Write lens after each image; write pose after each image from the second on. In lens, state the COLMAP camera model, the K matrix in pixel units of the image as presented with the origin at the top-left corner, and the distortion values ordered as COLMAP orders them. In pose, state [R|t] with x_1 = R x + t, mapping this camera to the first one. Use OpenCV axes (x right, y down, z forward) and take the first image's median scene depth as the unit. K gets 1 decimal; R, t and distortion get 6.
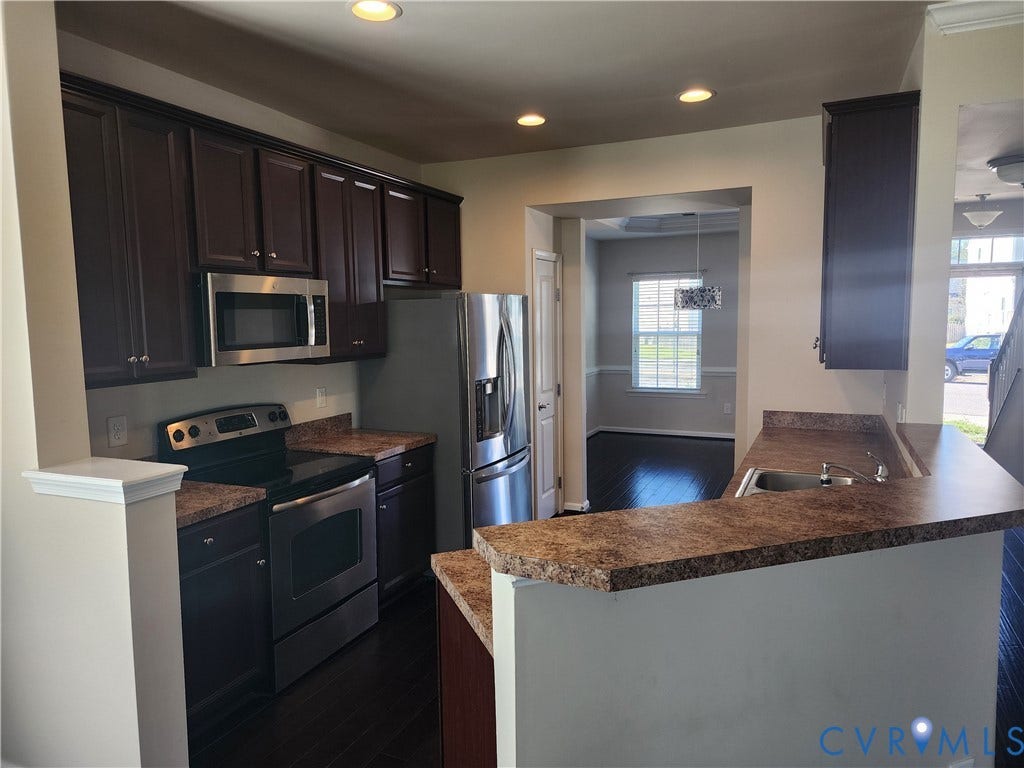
lens RADIAL K [[678.2, 0, 519.9], [0, 678.2, 386.6], [0, 0, 1]] dist [0.050364, -0.008705]
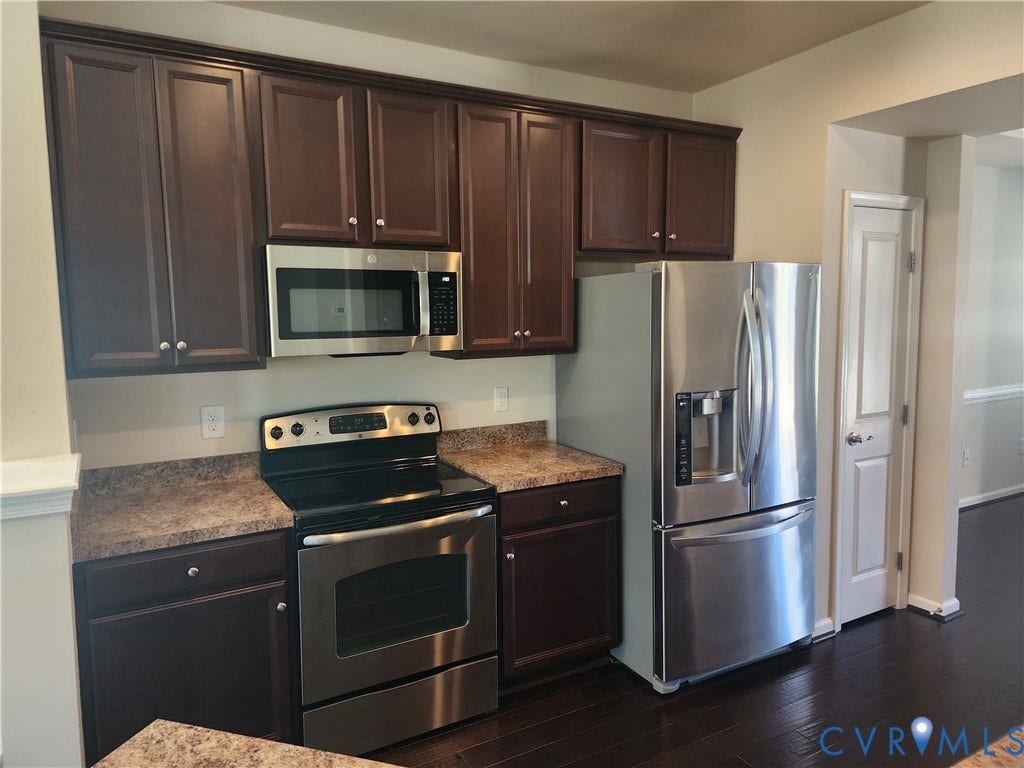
lens RADIAL K [[678.2, 0, 505.7], [0, 678.2, 376.9], [0, 0, 1]] dist [0.050364, -0.008705]
pose [[0.790638, 0.063631, -0.608968, 0.229589], [-0.061858, 0.997798, 0.023948, -0.034000], [0.609151, 0.018735, 0.792833, 0.404637]]
